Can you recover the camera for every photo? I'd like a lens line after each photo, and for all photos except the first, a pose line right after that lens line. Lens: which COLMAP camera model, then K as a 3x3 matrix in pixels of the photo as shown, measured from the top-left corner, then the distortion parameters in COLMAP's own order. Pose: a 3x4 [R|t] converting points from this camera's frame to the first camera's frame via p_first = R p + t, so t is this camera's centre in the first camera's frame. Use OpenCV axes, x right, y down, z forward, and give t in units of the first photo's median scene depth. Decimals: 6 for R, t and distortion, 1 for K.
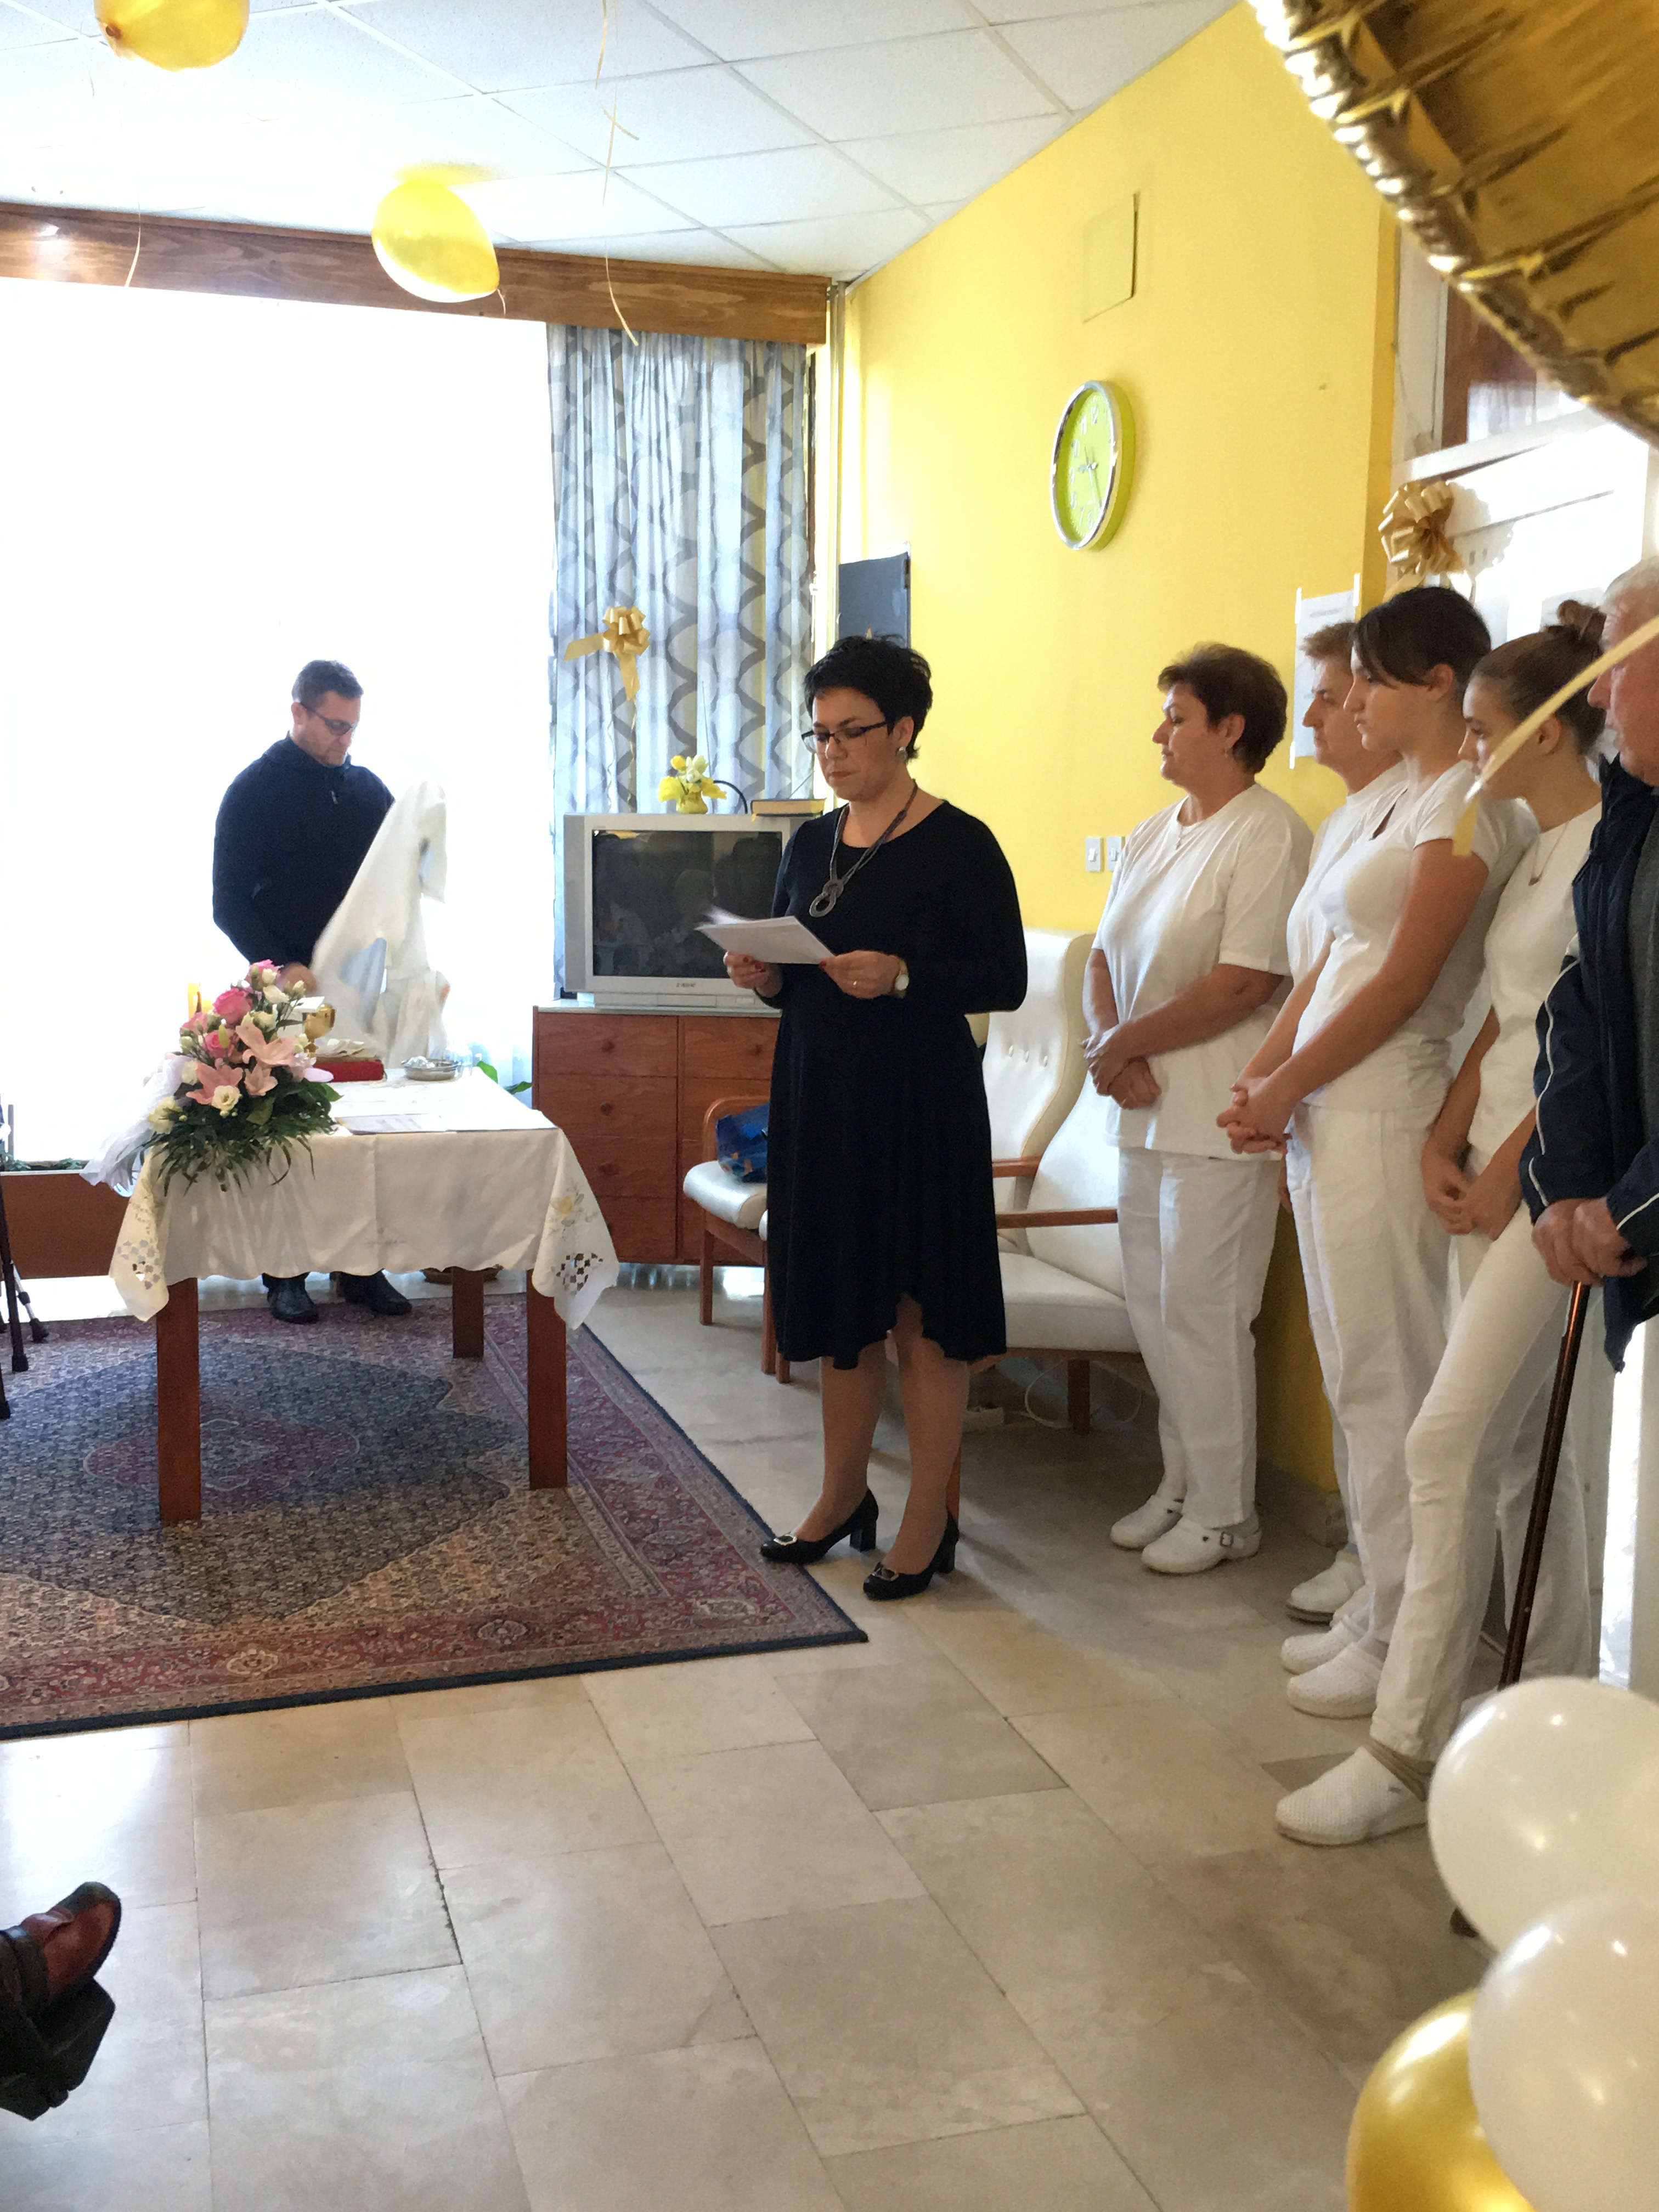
lens RADIAL K [[2144.7, 0, 829.5], [0, 2144.7, 1106.0], [0, 0, 1]] dist [0.011955, 0.012879]
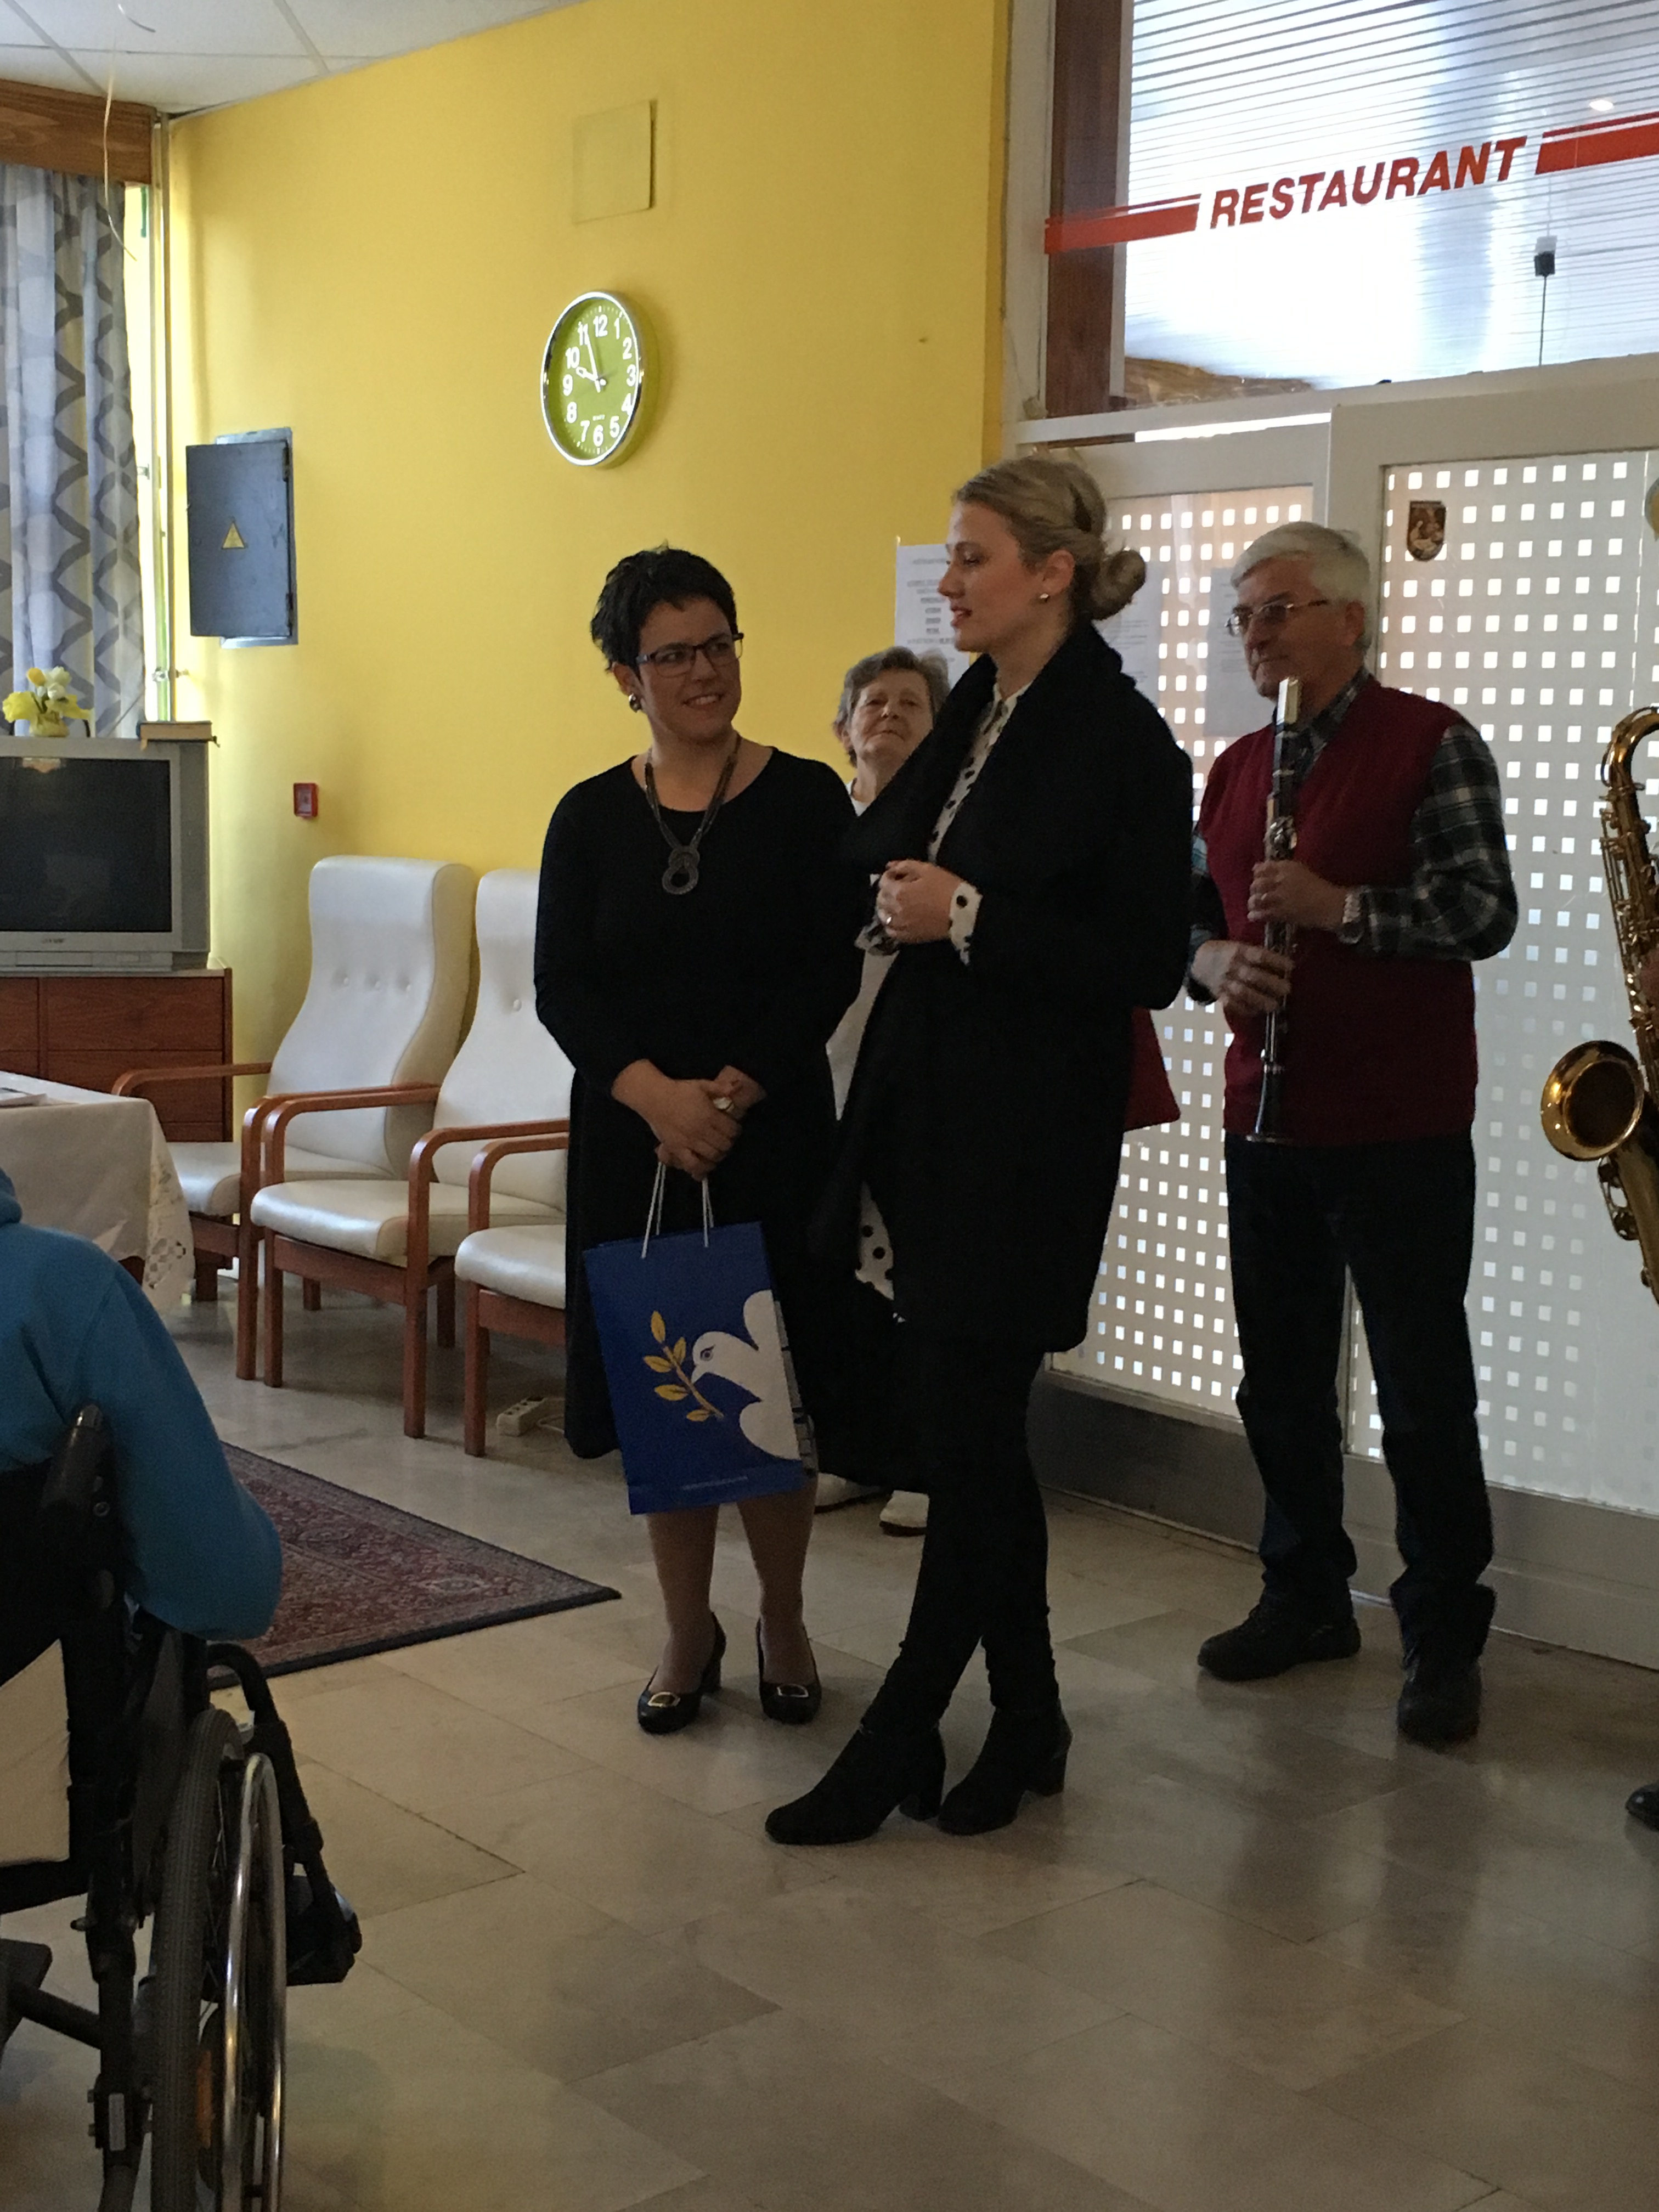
lens RADIAL K [[2803.3, 0, 829.5], [0, 2803.3, 1106.0], [0, 0, 1]] dist [-0.004363, -0.039868]
pose [[0.908590, -0.036759, 0.416068, -0.246150], [0.036529, 0.999296, 0.008518, 0.010049], [-0.416088, 0.007459, 0.909294, -0.121878]]
